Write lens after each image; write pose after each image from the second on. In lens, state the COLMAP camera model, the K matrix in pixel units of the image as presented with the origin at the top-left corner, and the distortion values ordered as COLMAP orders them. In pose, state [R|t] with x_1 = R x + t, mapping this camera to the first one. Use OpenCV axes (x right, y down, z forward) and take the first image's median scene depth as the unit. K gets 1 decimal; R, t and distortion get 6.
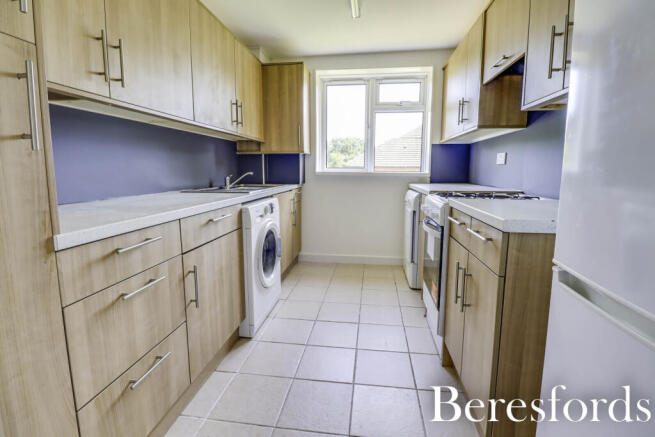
lens RADIAL K [[306.8, 0, 327.7], [0, 306.8, 208.8], [0, 0, 1]] dist [-0.011923, -0.000515]
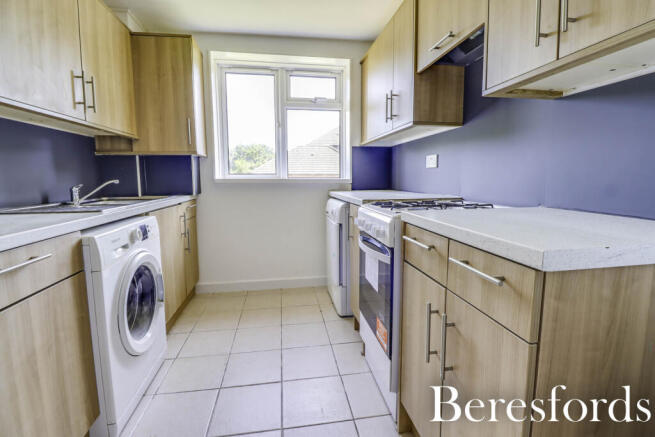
lens RADIAL K [[306.8, 0, 327.7], [0, 306.8, 208.8], [0, 0, 1]] dist [-0.011923, -0.000515]
pose [[0.955291, -0.038100, 0.293203, 0.005566], [0.045694, 0.998773, -0.019090, -0.018901], [-0.292116, 0.031634, 0.955859, 0.199618]]
